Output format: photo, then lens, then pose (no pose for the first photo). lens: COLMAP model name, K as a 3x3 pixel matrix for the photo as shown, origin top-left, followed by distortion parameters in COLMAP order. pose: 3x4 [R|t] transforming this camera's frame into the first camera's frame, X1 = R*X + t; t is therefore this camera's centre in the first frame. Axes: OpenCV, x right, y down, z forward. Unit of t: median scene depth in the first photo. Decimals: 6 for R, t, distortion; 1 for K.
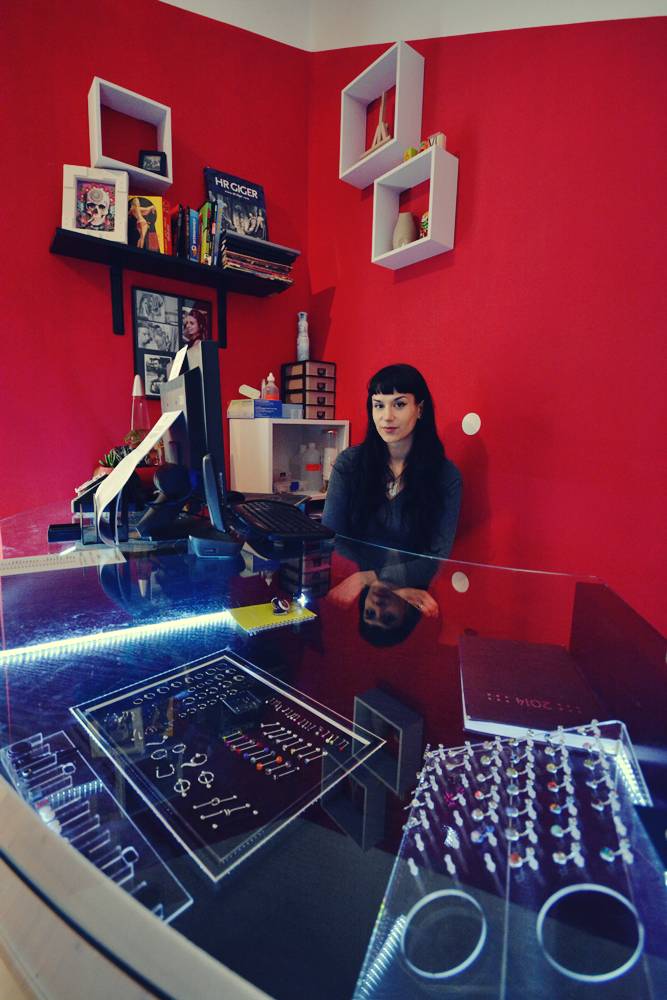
lens RADIAL K [[452.5, 0, 333.5], [0, 452.5, 500.0], [0, 0, 1]] dist [-0.003504, -0.000437]
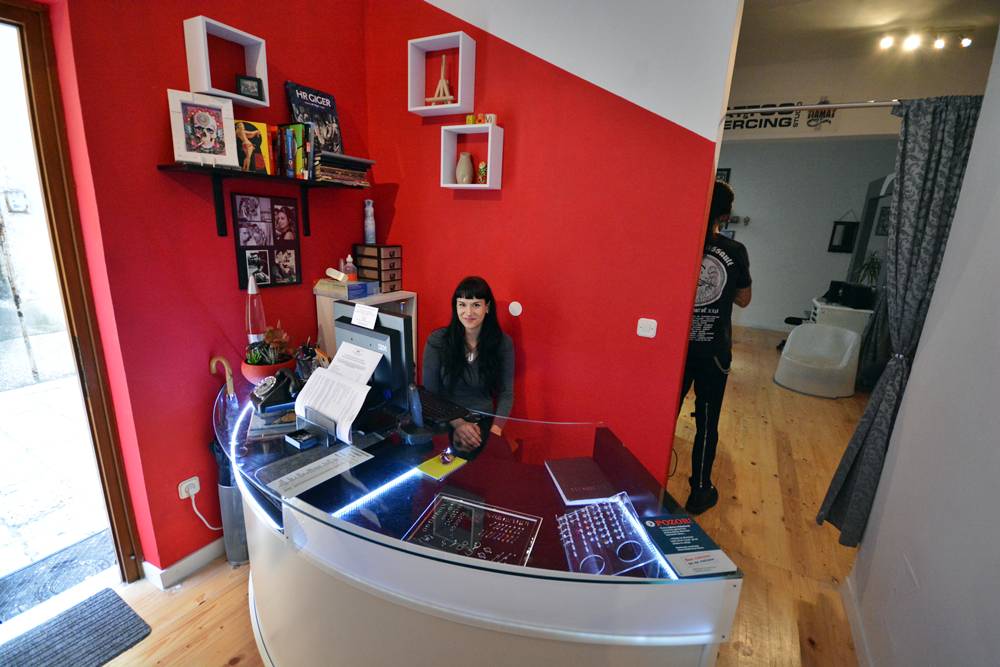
lens RADIAL K [[437.5, 0, 504.3], [0, 437.5, 336.7], [0, 0, 1]] dist [-0.002937, -0.000267]
pose [[0.910598, -0.080795, 0.405318, -0.319198], [0.032510, 0.991669, 0.124639, -0.247184], [-0.412012, -0.100319, 0.905639, -0.318798]]
